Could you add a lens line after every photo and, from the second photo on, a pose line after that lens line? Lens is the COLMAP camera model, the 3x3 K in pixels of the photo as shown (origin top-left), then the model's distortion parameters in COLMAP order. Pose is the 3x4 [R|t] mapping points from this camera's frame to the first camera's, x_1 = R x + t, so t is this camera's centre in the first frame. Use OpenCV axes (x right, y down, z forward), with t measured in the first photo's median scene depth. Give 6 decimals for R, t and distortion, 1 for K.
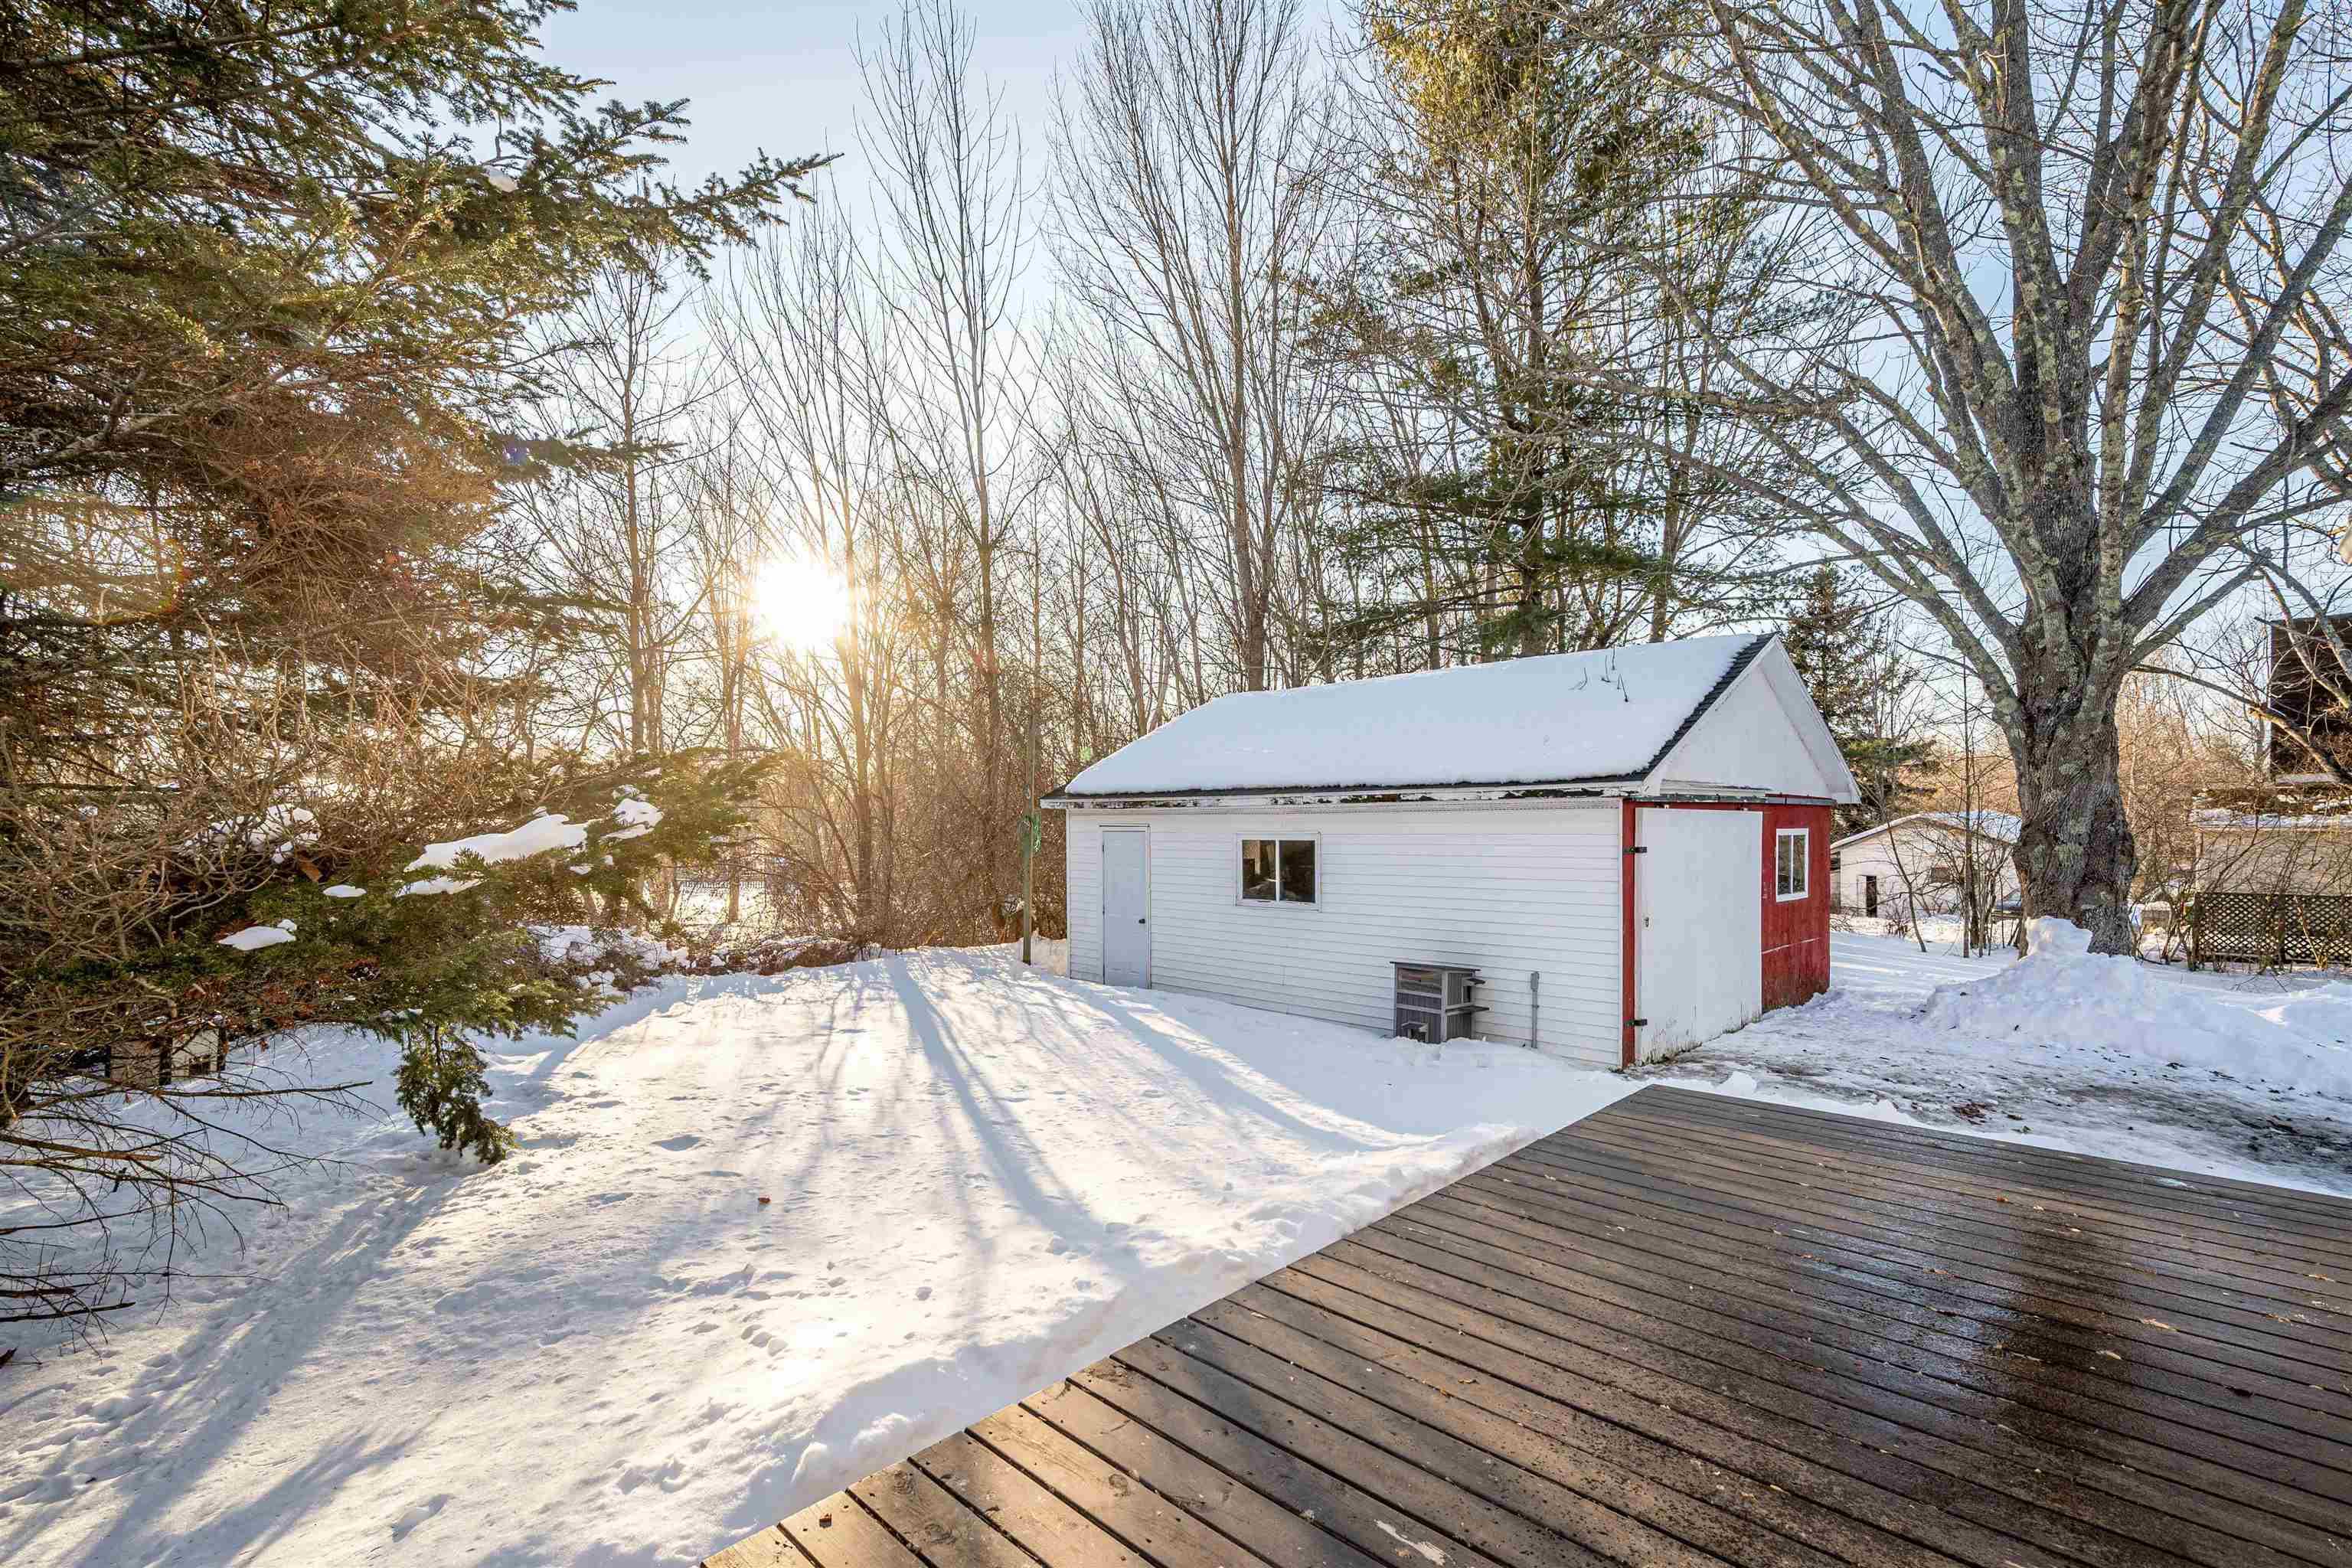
lens RADIAL K [[1063.6, 0, 1178.3], [0, 1063.6, 830.2], [0, 0, 1]] dist [-0.001567, -0.000395]
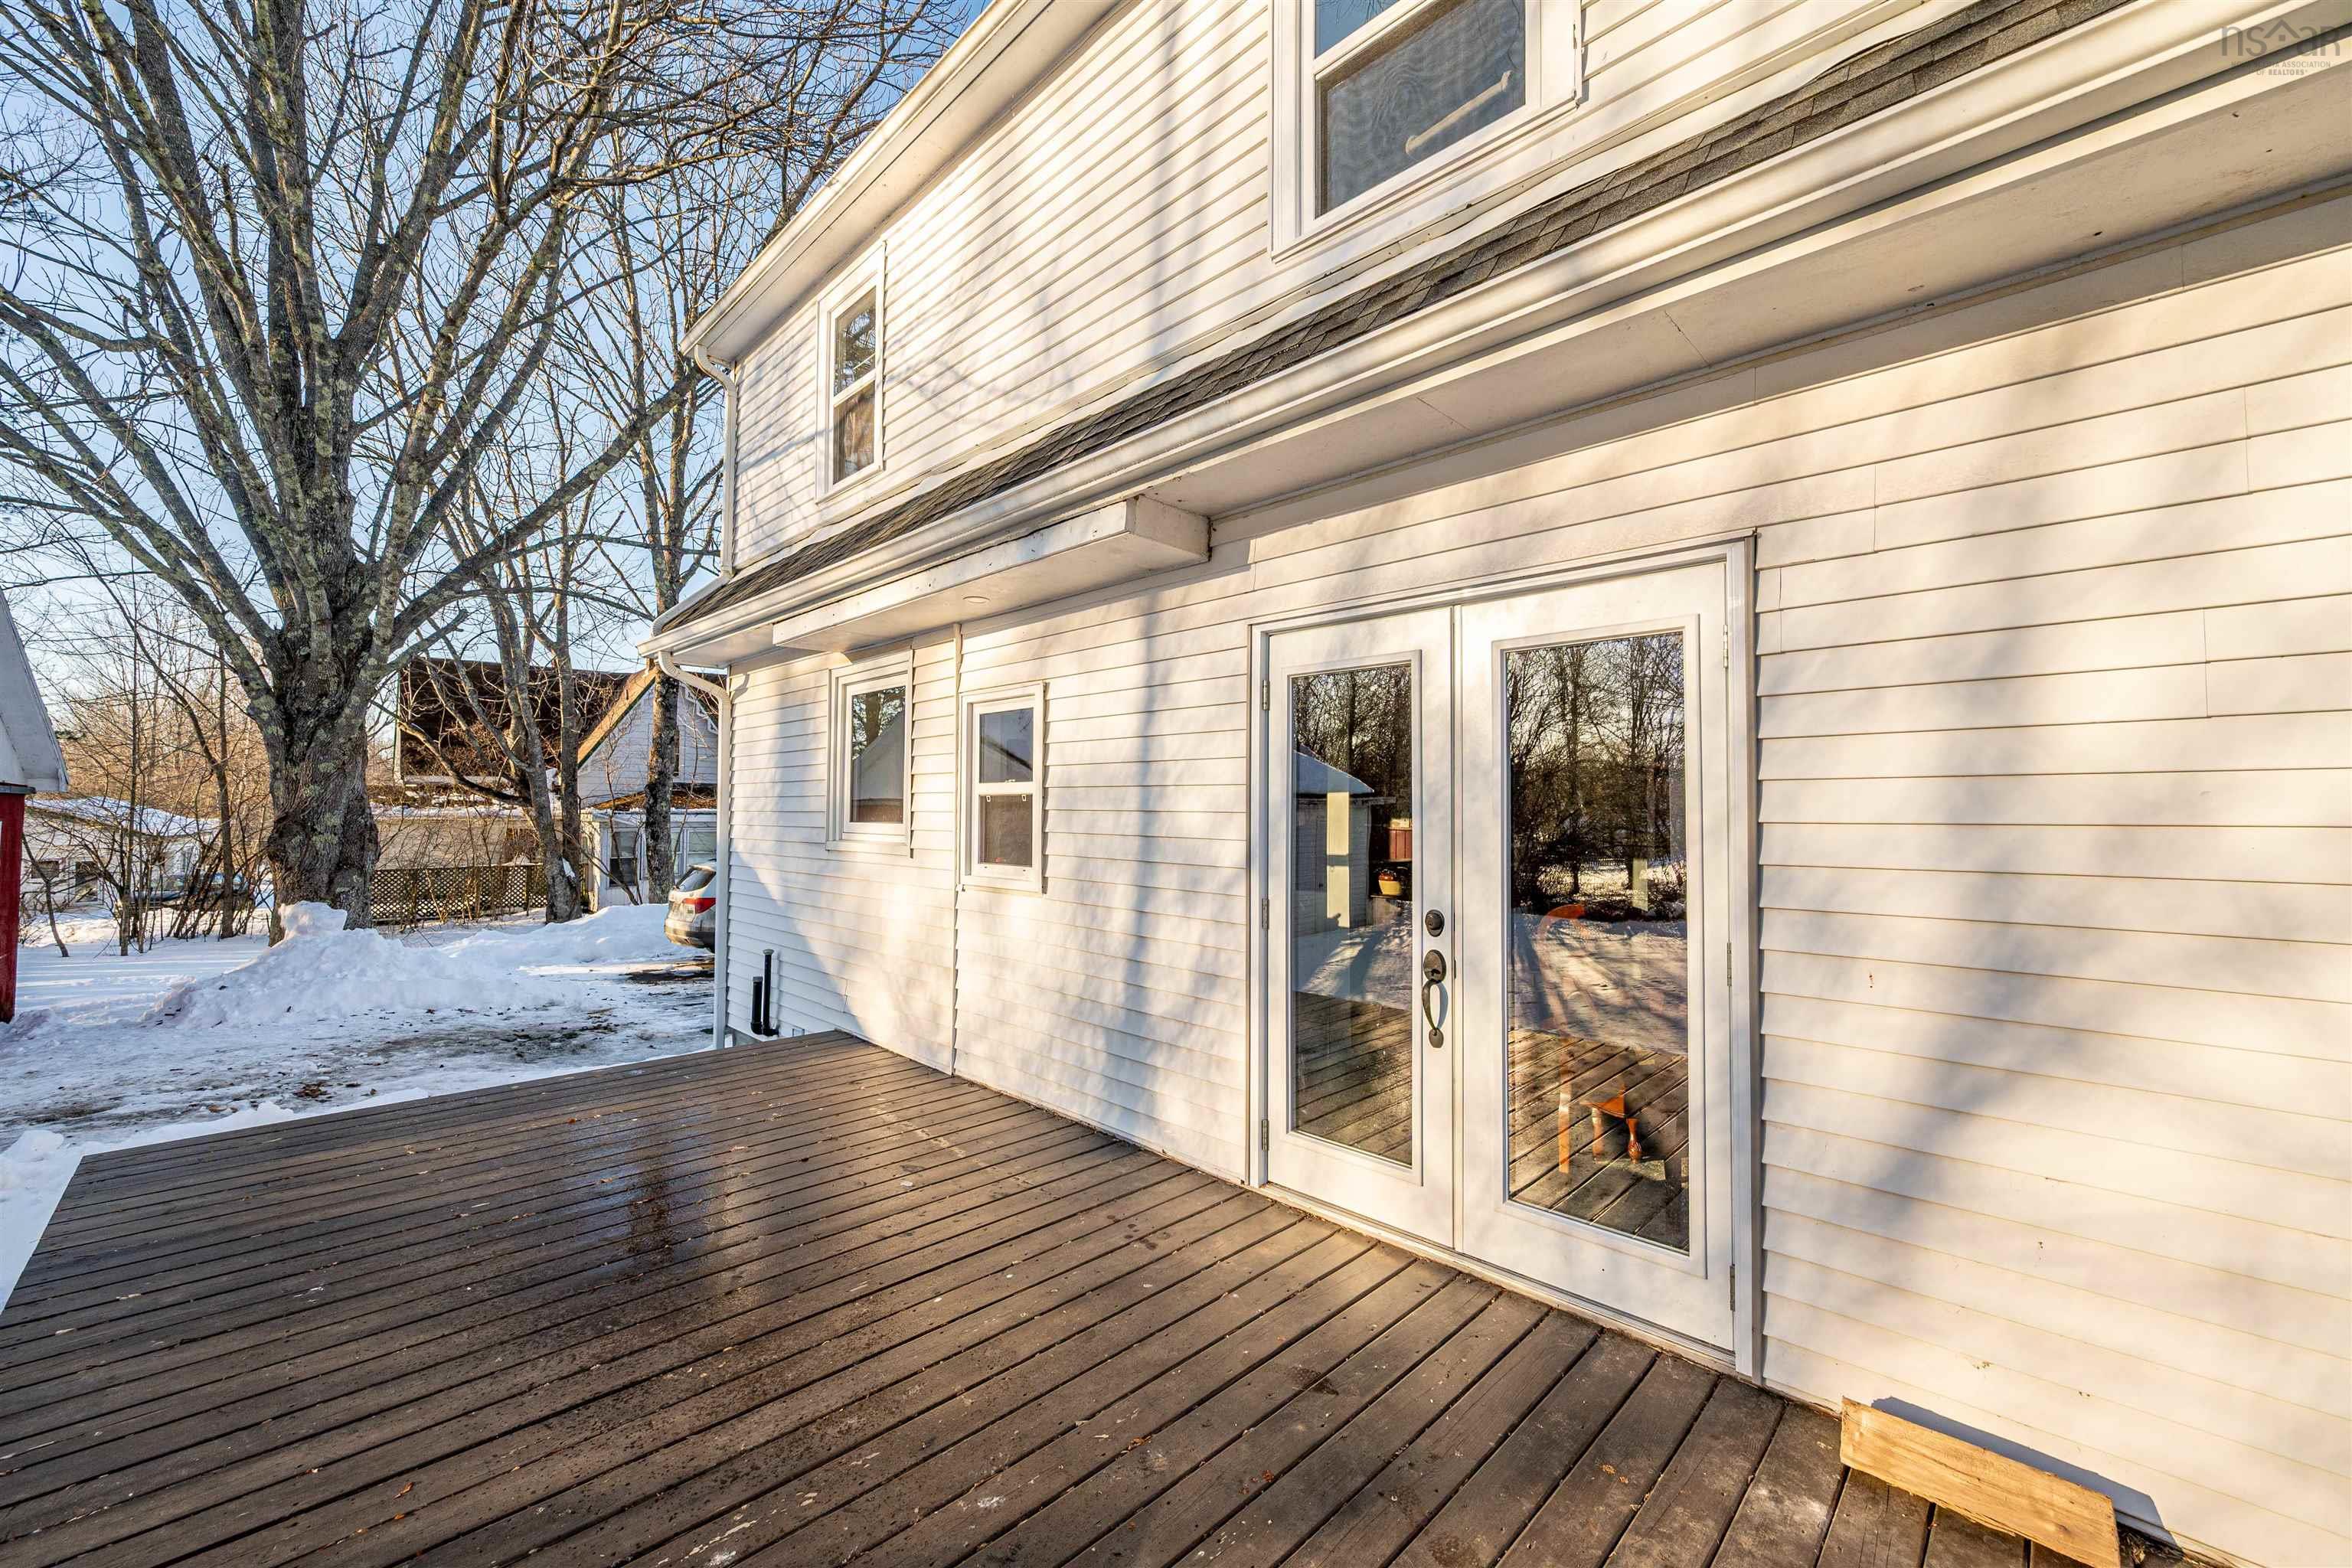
lens RADIAL K [[931.6, 0, 1176.0], [0, 931.6, 784.0], [0, 0, 1]] dist [-0.000445, -0.000041]
pose [[0.004721, 0.031705, 0.999486, -0.135360], [0.001011, 0.999497, -0.031710, -0.007923], [-0.999988, 0.001160, 0.004687, 0.101257]]
